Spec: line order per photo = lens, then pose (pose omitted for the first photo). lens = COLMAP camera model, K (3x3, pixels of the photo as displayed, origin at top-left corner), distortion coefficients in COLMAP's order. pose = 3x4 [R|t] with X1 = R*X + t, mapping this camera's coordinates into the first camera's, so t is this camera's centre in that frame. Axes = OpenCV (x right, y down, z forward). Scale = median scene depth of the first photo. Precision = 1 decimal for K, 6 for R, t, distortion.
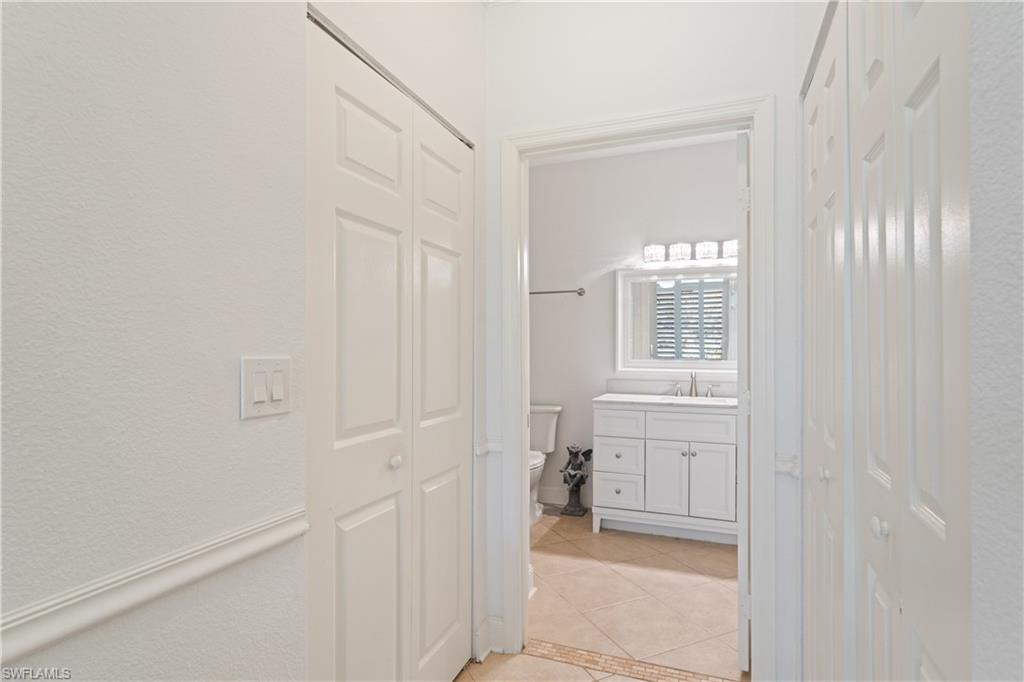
lens RADIAL K [[528.7, 0, 512.0], [0, 528.7, 341.0], [0, 0, 1]] dist [0.002049, 0.000252]
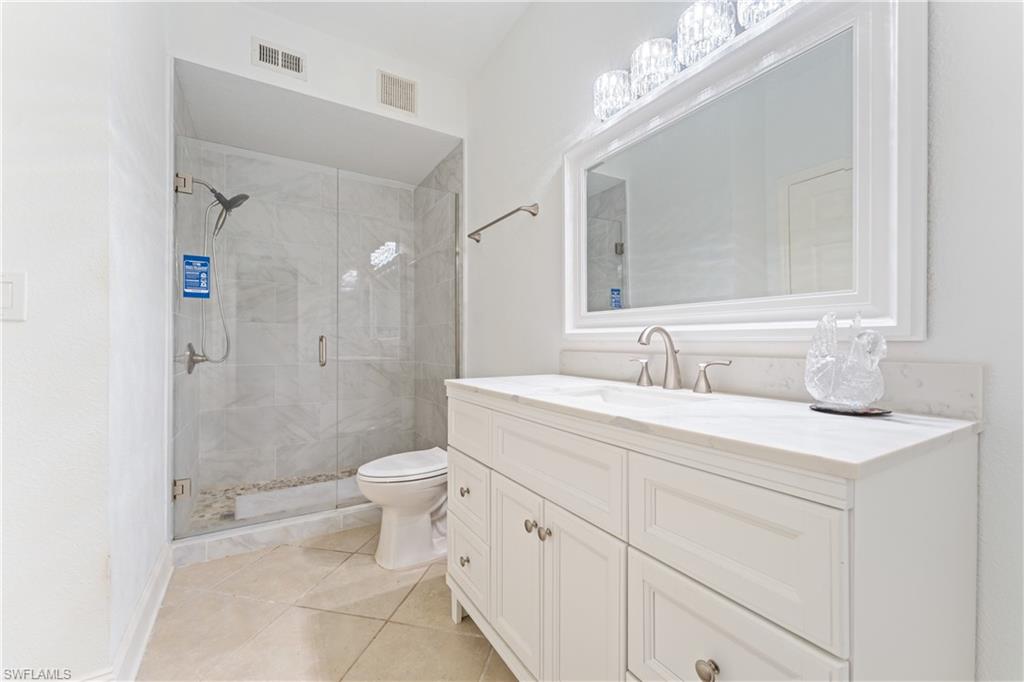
lens RADIAL K [[414.0, 0, 512.0], [0, 414.0, 341.0], [0, 0, 1]] dist [0.000376, -0.000142]
pose [[0.788424, -0.005263, -0.615109, 0.443977], [0.008791, 0.999958, 0.002712, 0.064629], [0.615069, -0.007545, 0.788437, 0.651841]]
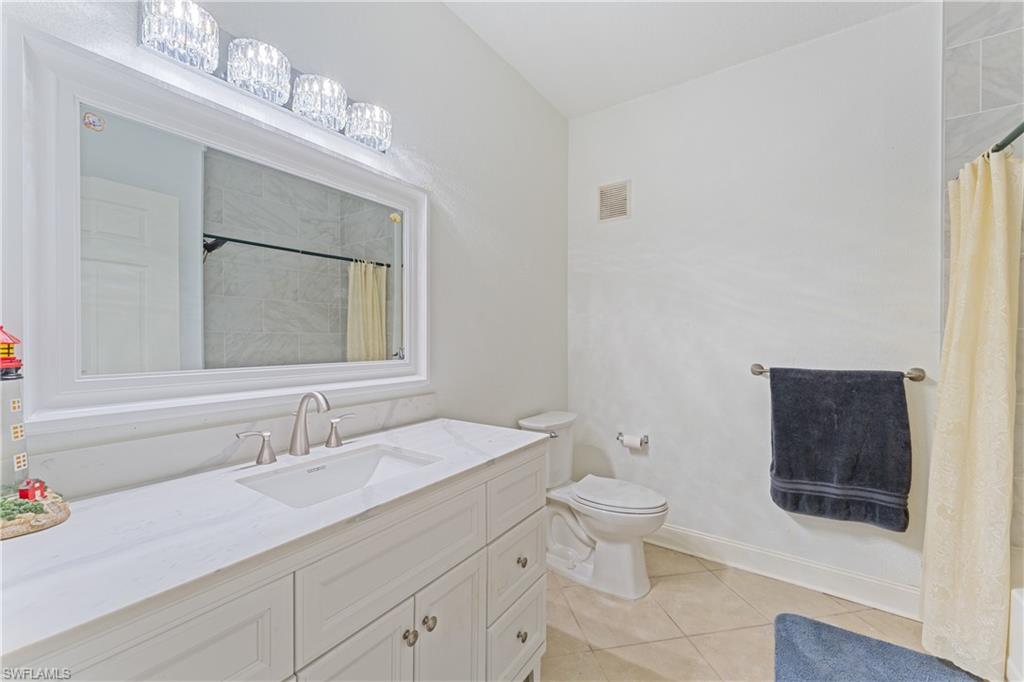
lens RADIAL K [[429.3, 0, 508.0], [0, 429.3, 337.4], [0, 0, 1]] dist [-0.054760, -0.000123]
pose [[0.203841, 0.001866, 0.979002, 0.068730], [-0.010142, 0.999949, 0.000206, 0.018914], [-0.978951, -0.009971, 0.203850, 0.775391]]
